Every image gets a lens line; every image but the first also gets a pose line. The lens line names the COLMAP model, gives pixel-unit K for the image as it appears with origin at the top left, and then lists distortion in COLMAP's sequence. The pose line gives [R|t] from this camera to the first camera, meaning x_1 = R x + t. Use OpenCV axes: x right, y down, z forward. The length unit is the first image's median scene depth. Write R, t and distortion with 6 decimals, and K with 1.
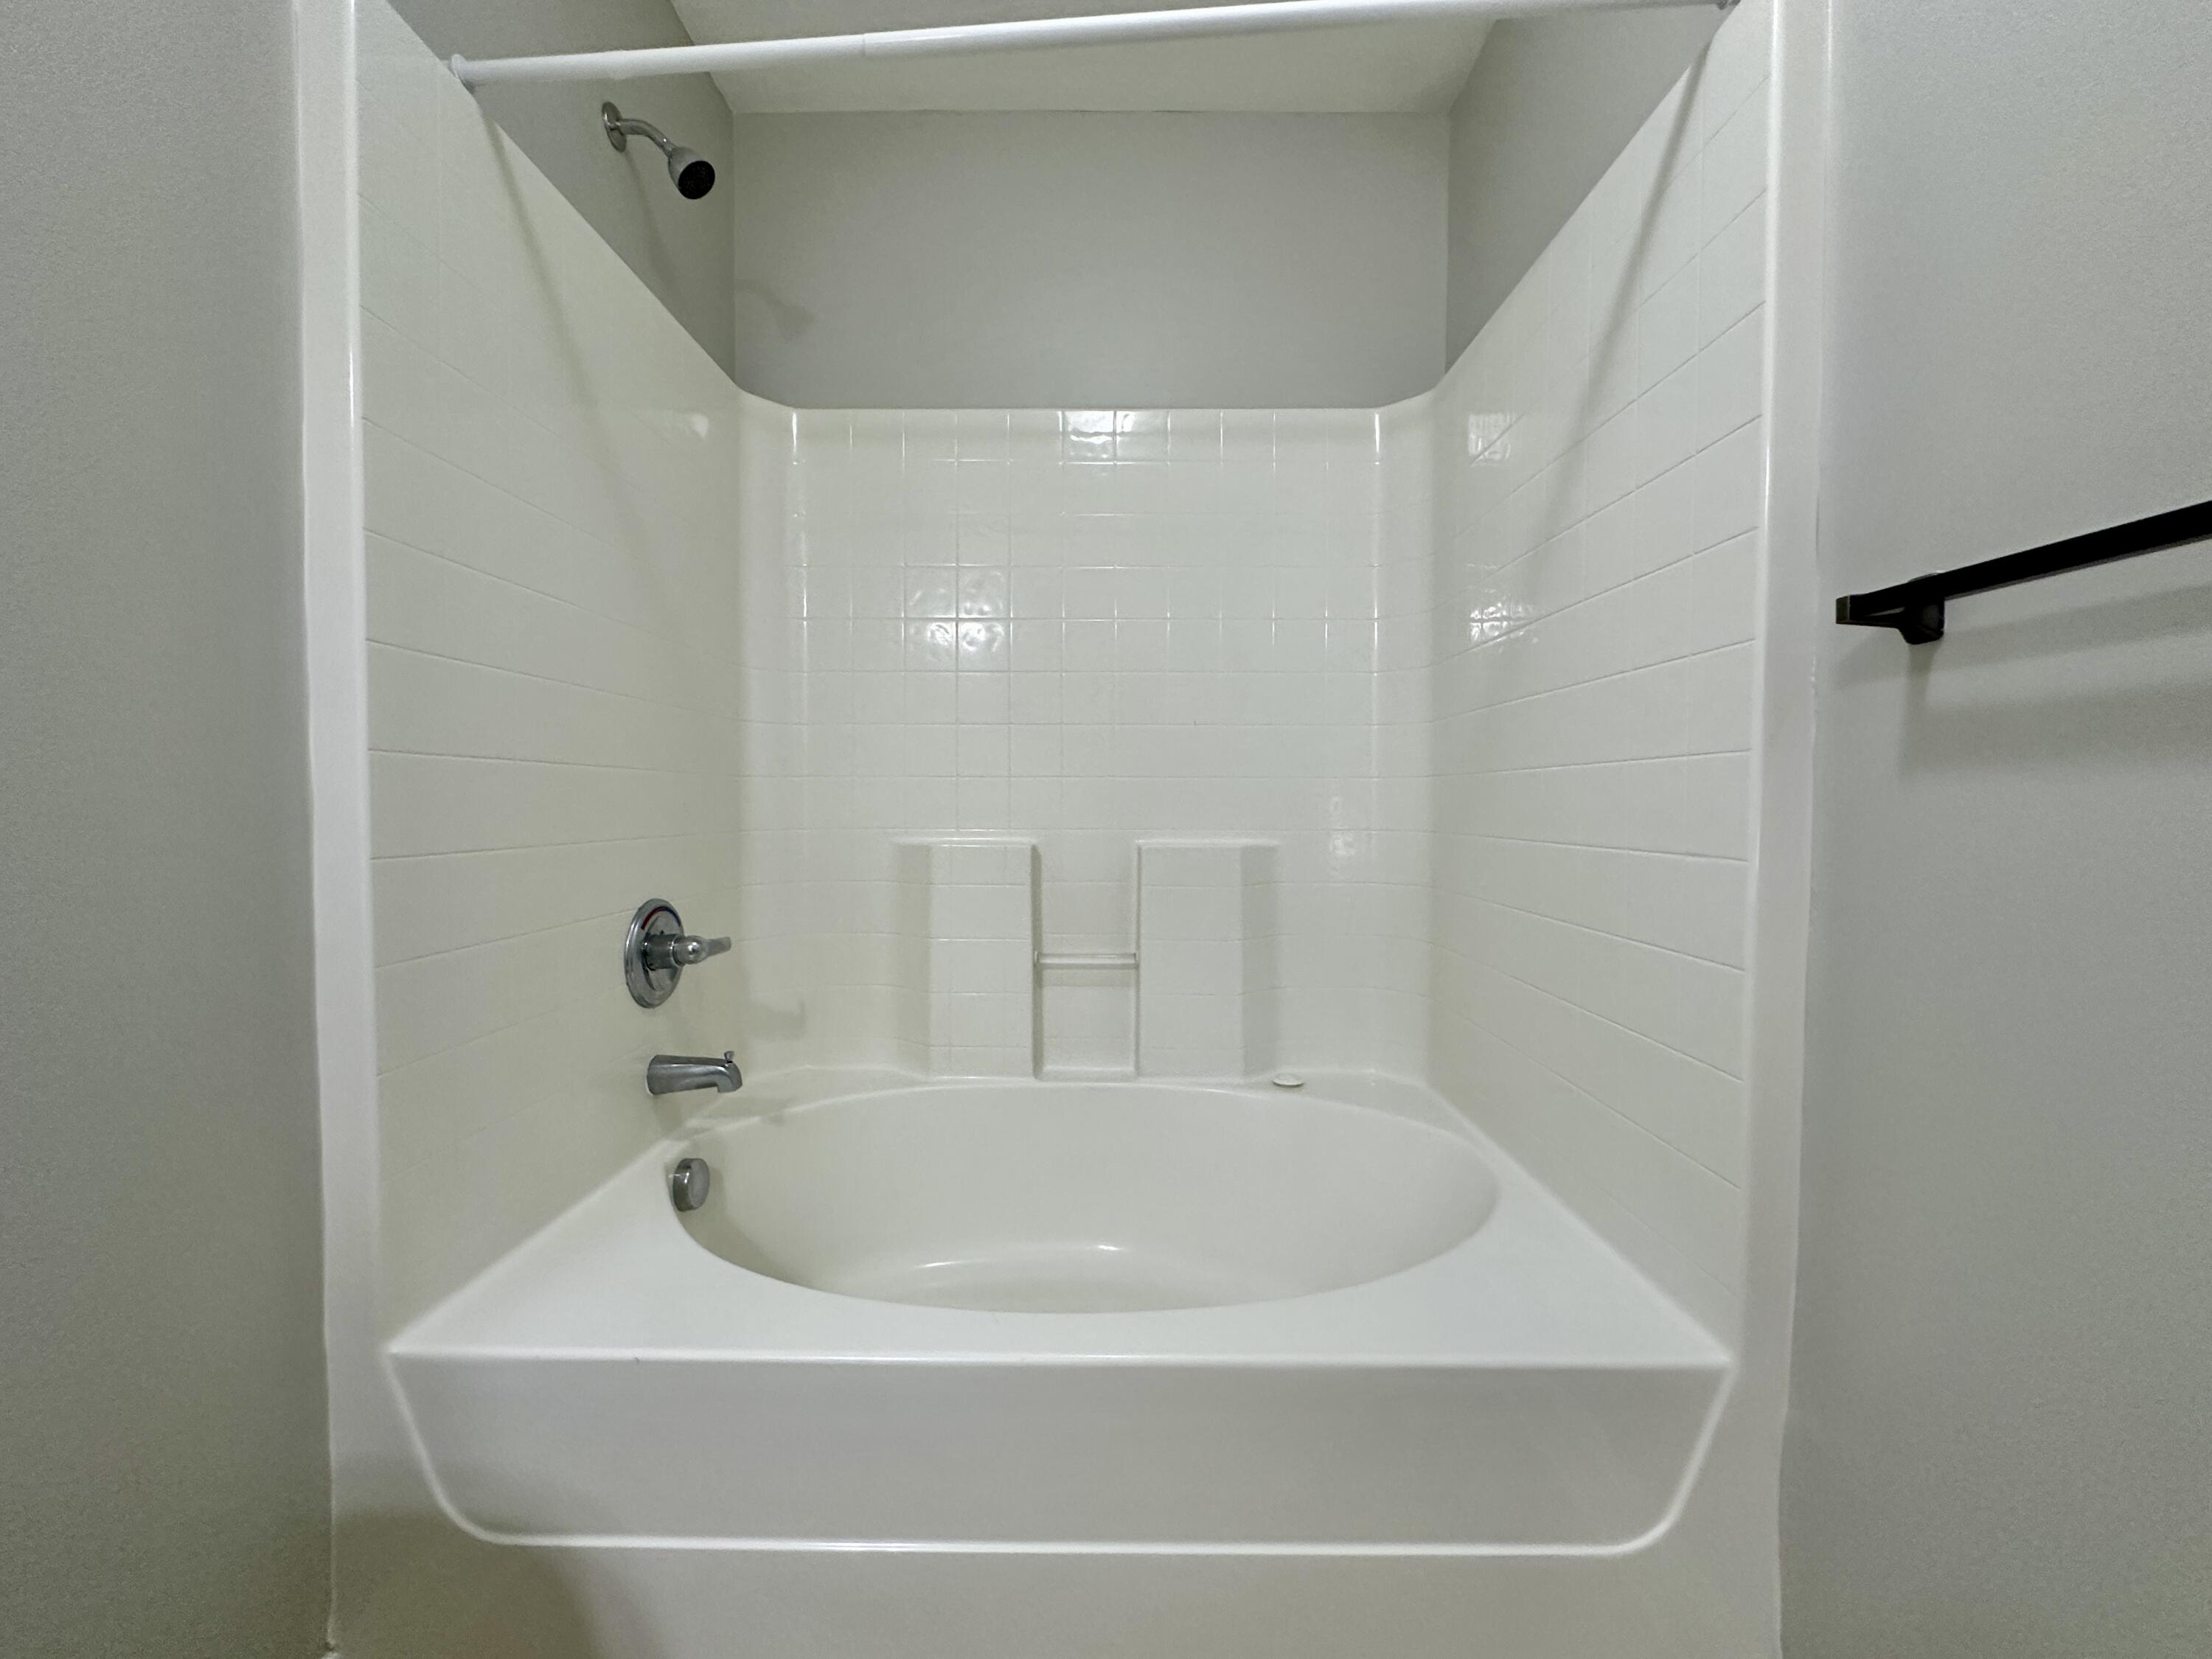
lens RADIAL K [[885.3, 0, 1110.6], [0, 885.3, 819.1], [0, 0, 1]] dist [-0.002890, -0.000336]
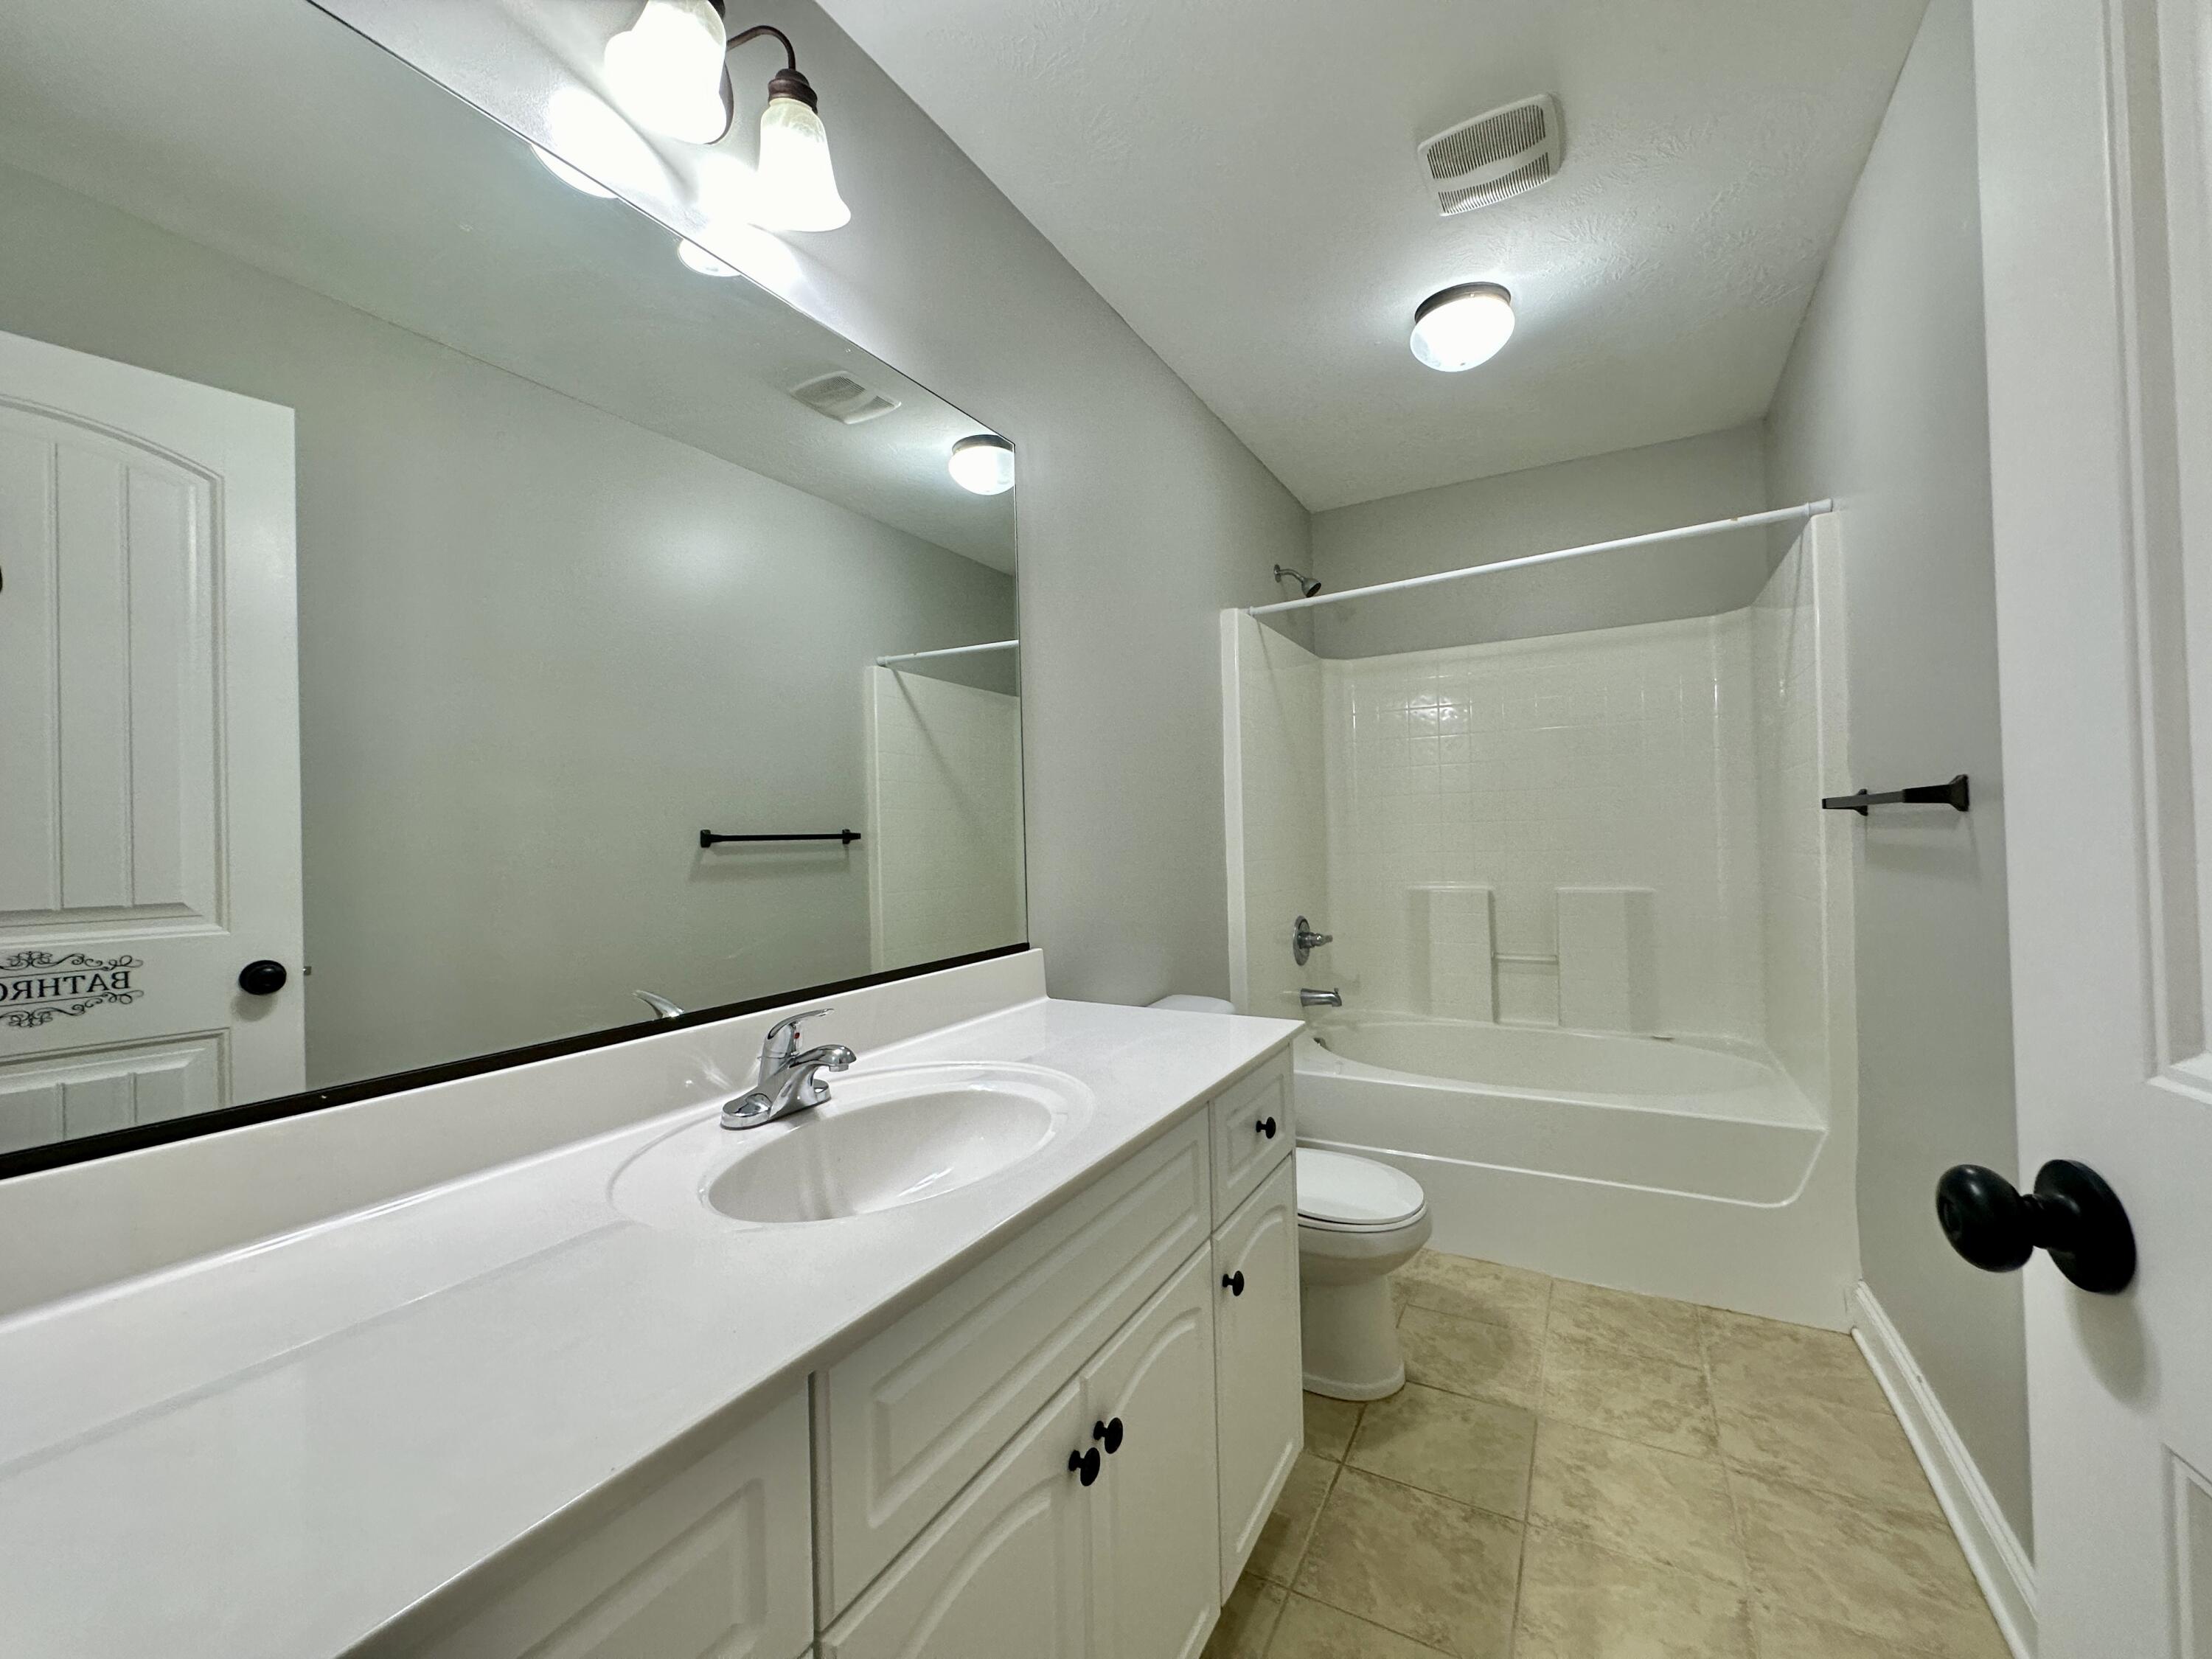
lens RADIAL K [[901.0, 0, 1108.9], [0, 901.0, 827.7], [0, 0, 1]] dist [0.000381, -0.000038]
pose [[0.876630, -0.029874, -0.480237, 0.117002], [0.015646, 0.999313, -0.033603, -0.048923], [0.480911, 0.021943, 0.876495, -0.967255]]
